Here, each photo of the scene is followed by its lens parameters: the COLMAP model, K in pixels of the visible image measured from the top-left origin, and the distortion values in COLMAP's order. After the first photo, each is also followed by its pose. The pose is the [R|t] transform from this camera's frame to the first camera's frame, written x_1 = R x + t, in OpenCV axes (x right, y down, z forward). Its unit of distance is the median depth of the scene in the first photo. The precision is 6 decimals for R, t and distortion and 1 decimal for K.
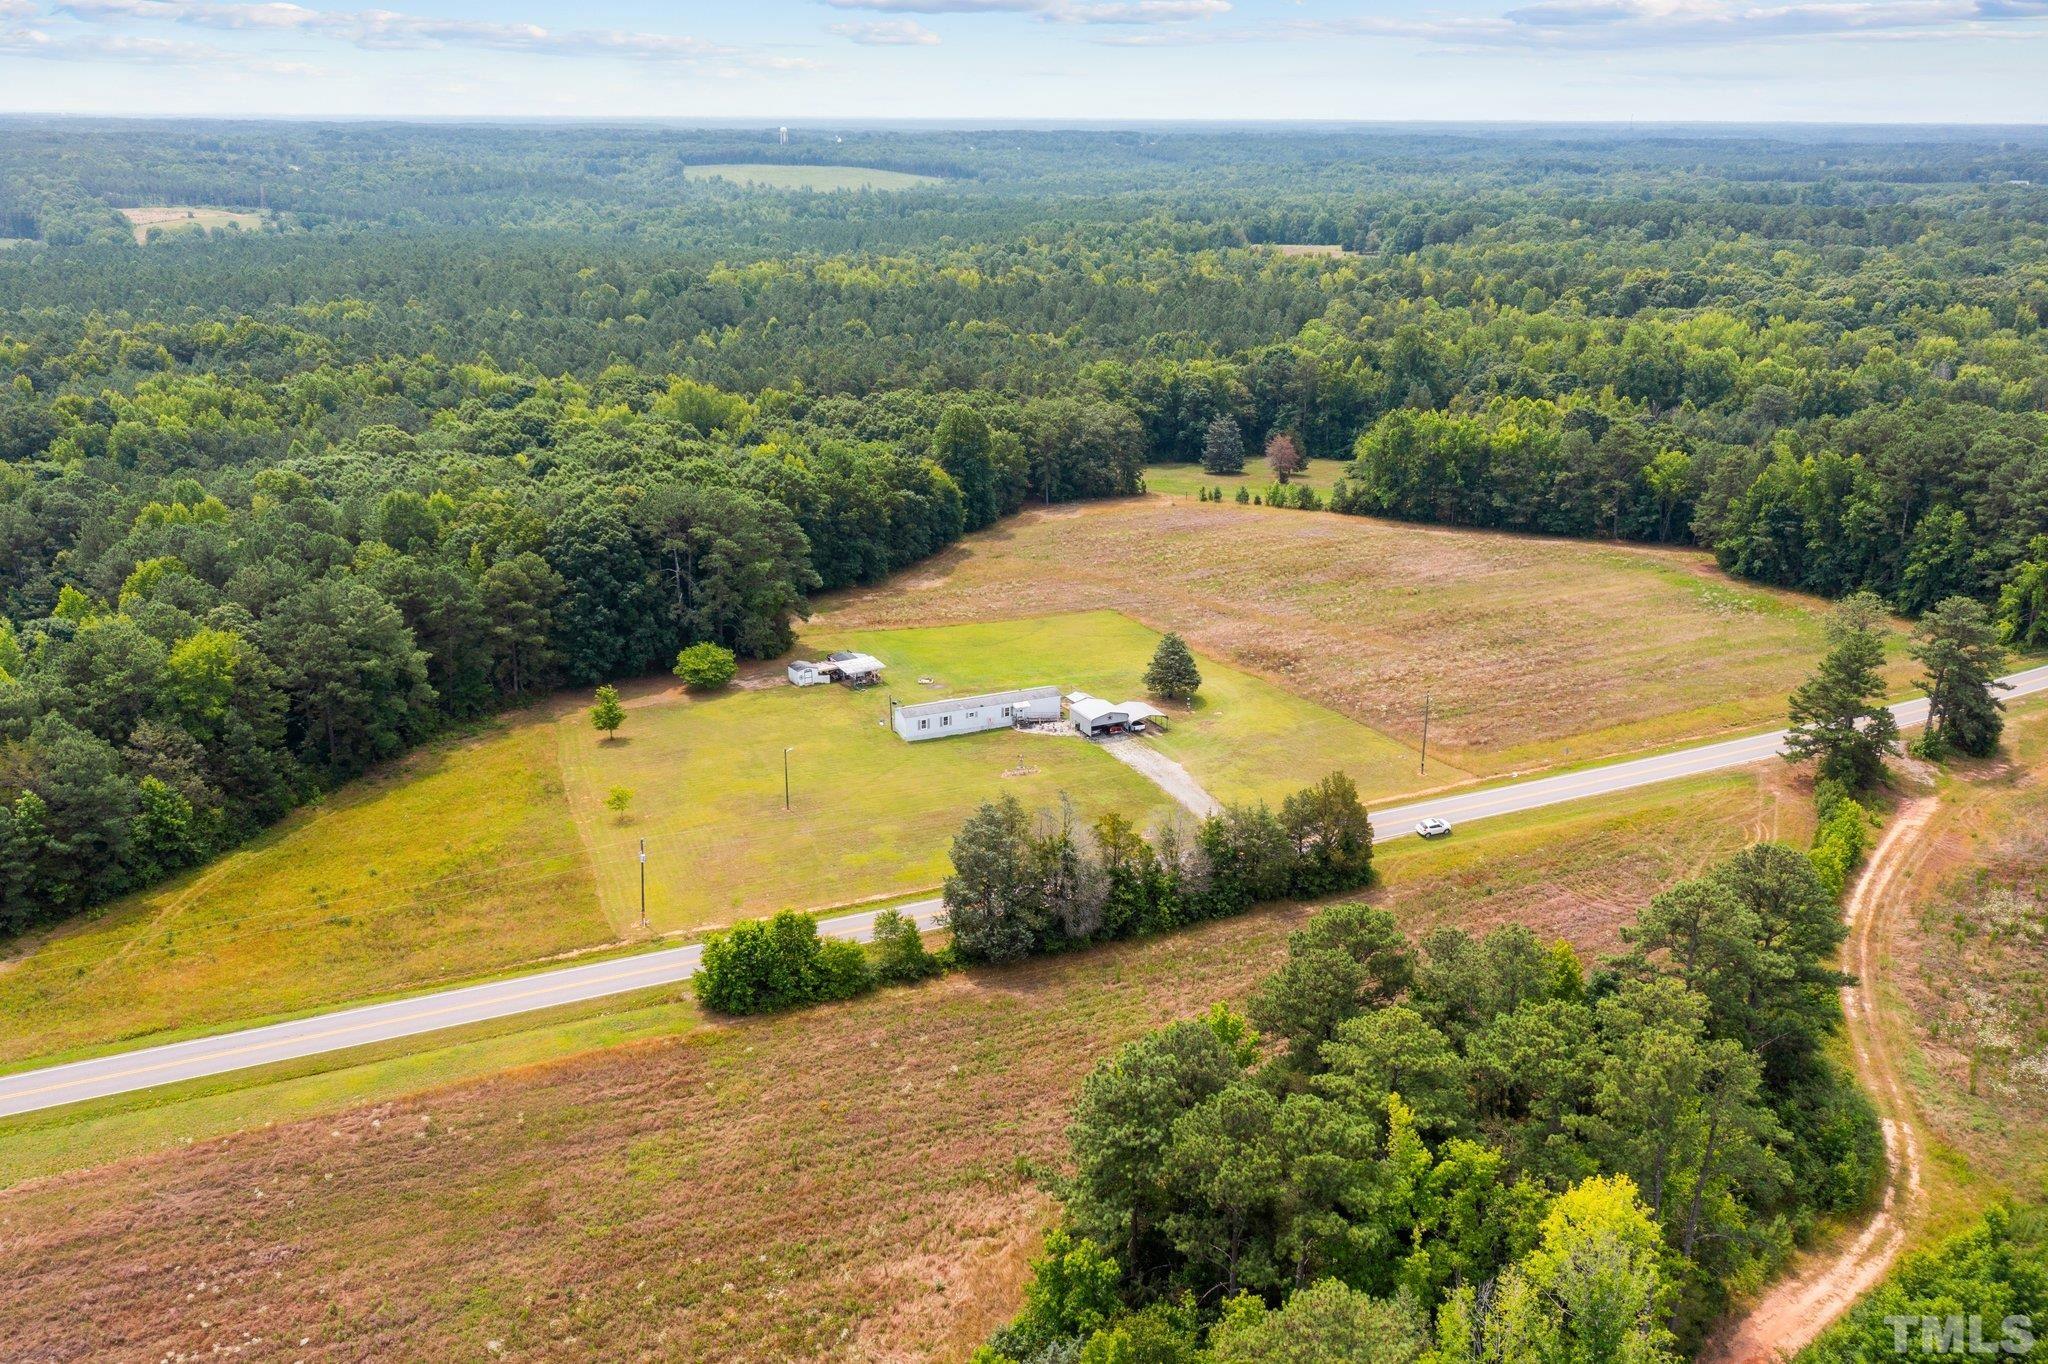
lens RADIAL K [[1614.2, 0, 1023.8], [0, 1614.2, 694.4], [0, 0, 1]] dist [0.004831, 0.007149]
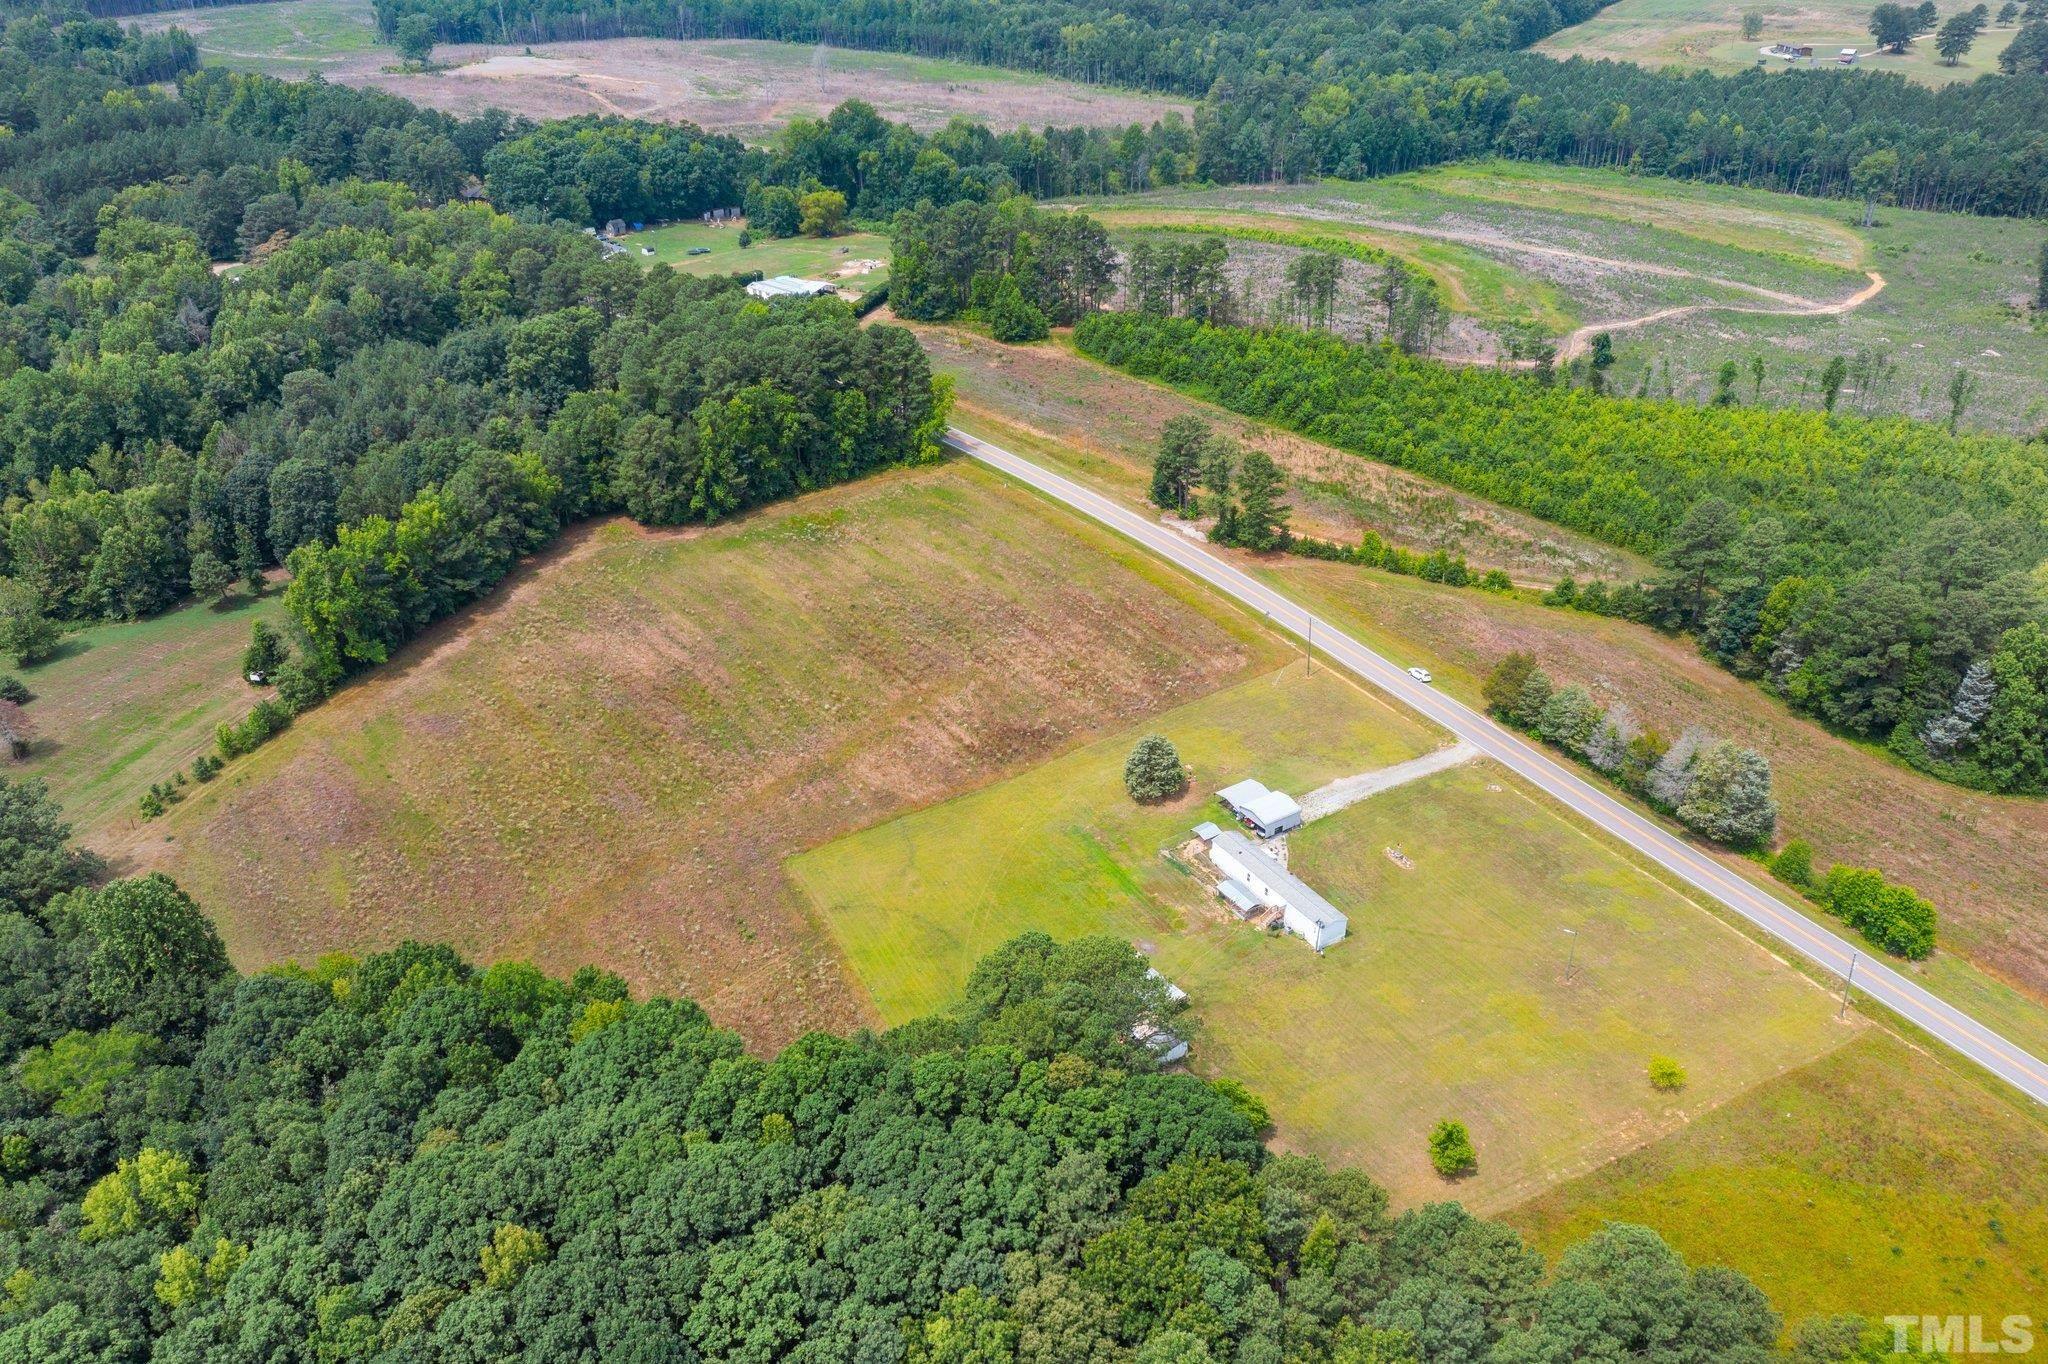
lens RADIAL K [[1614.2, 0, 1028.2], [0, 1614.2, 699.3], [0, 0, 1]] dist [0.004831, 0.007149]
pose [[-0.124224, -0.495810, 0.859500, -0.628740], [0.336674, 0.793763, 0.506548, -0.494607], [-0.933391, 0.352297, 0.068322, 0.828023]]
